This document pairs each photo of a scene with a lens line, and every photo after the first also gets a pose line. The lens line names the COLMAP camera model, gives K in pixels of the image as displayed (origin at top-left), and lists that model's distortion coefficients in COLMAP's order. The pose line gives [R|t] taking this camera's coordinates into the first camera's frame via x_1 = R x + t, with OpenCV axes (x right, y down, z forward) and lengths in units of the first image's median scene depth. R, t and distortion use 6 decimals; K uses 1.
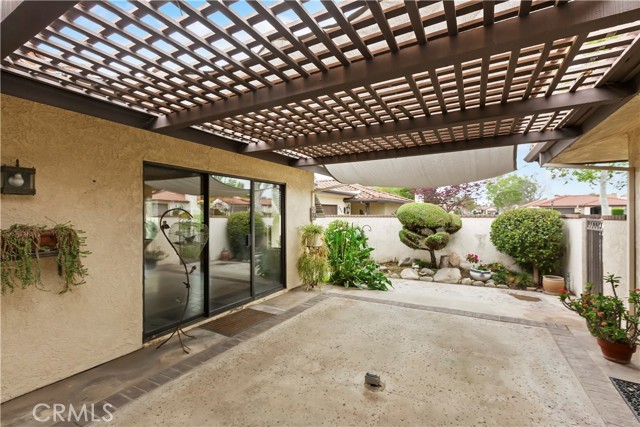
lens RADIAL K [[286.1, 0, 320.0], [0, 286.1, 213.5], [0, 0, 1]] dist [-0.000425, -0.000065]
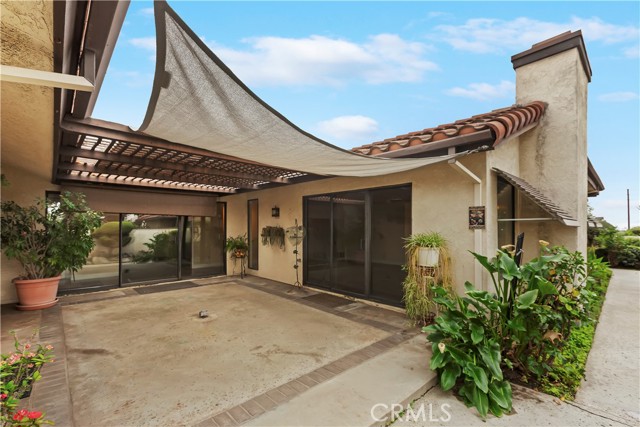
lens RADIAL K [[286.1, 0, 320.0], [0, 286.1, 213.5], [0, 0, 1]] dist [-0.000425, -0.000065]
pose [[-0.301238, -0.047567, -0.952362, 1.039994], [0.003138, 0.998700, -0.050874, 0.035855], [0.953544, -0.018314, -0.300697, 1.383674]]
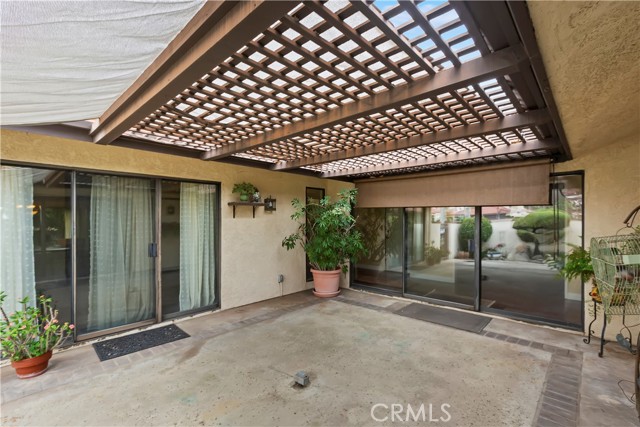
lens RADIAL K [[286.1, 0, 320.0], [0, 286.1, 213.5], [0, 0, 1]] dist [-0.000425, -0.000065]
pose [[-0.970085, 0.008368, 0.242622, -0.083269], [0.002484, 0.999696, -0.024545, 0.006063], [-0.242754, -0.023208, -0.969810, 1.241270]]
